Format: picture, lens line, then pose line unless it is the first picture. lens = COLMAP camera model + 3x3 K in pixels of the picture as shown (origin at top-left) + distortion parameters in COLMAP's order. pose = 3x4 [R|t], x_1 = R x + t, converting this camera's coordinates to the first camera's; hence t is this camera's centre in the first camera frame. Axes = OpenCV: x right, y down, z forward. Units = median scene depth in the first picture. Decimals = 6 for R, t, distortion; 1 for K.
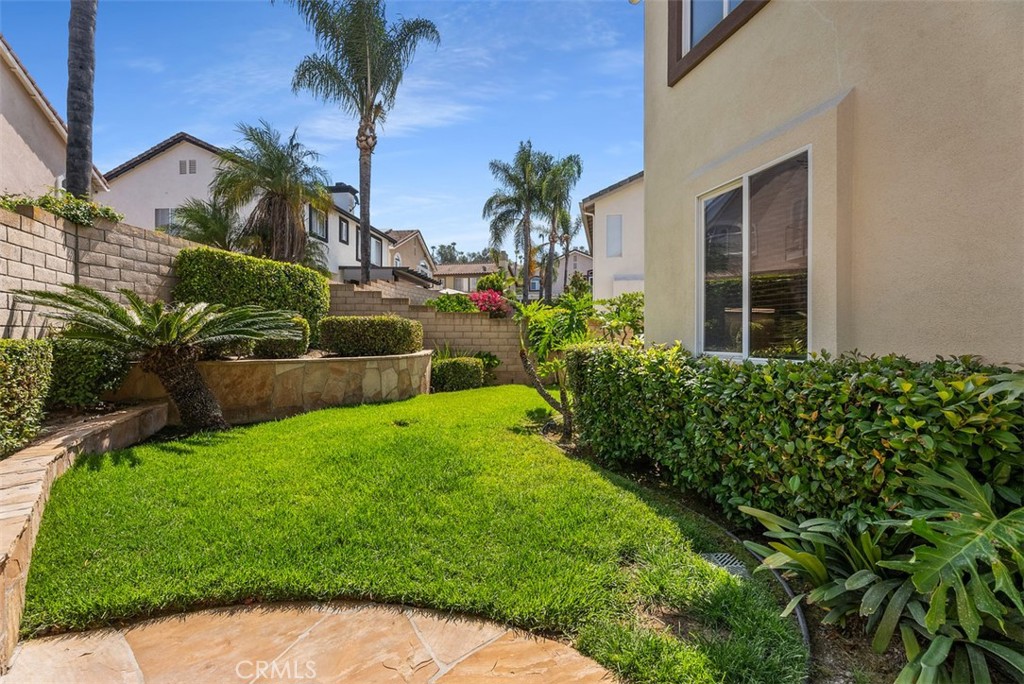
lens RADIAL K [[455.0, 0, 507.1], [0, 455.0, 347.9], [0, 0, 1]] dist [-0.000183, -0.000290]
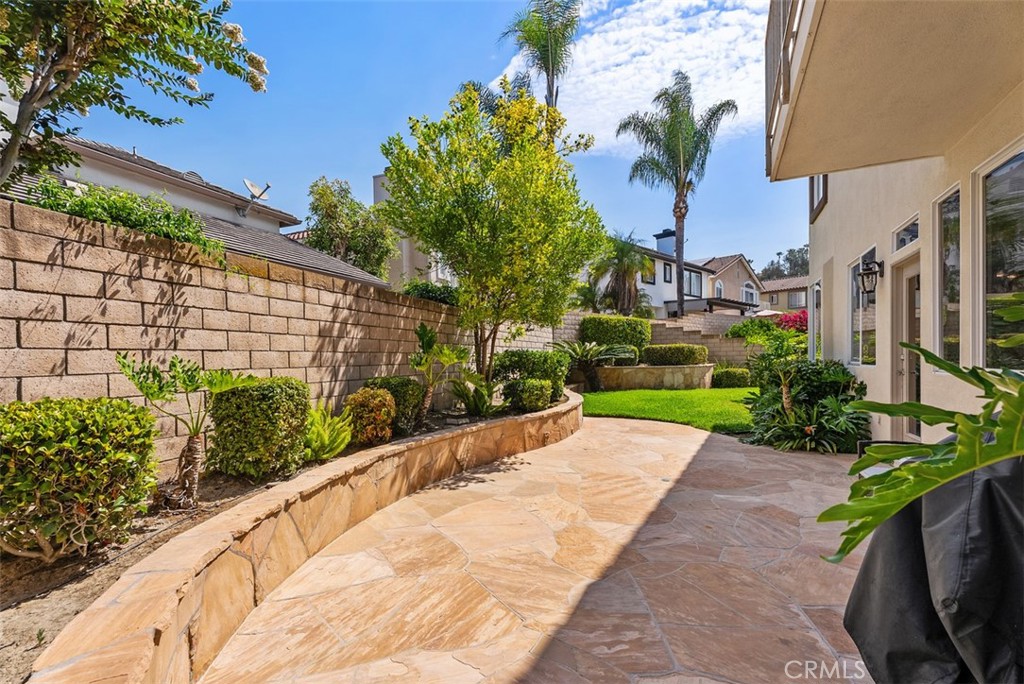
lens RADIAL K [[455.0, 0, 507.1], [0, 455.0, 347.9], [0, 0, 1]] dist [-0.000183, -0.000290]
pose [[0.761205, -0.024983, -0.648030, 0.316417], [-0.002885, 0.999117, -0.041908, 0.018719], [0.648505, 0.033770, 0.760461, -0.668951]]
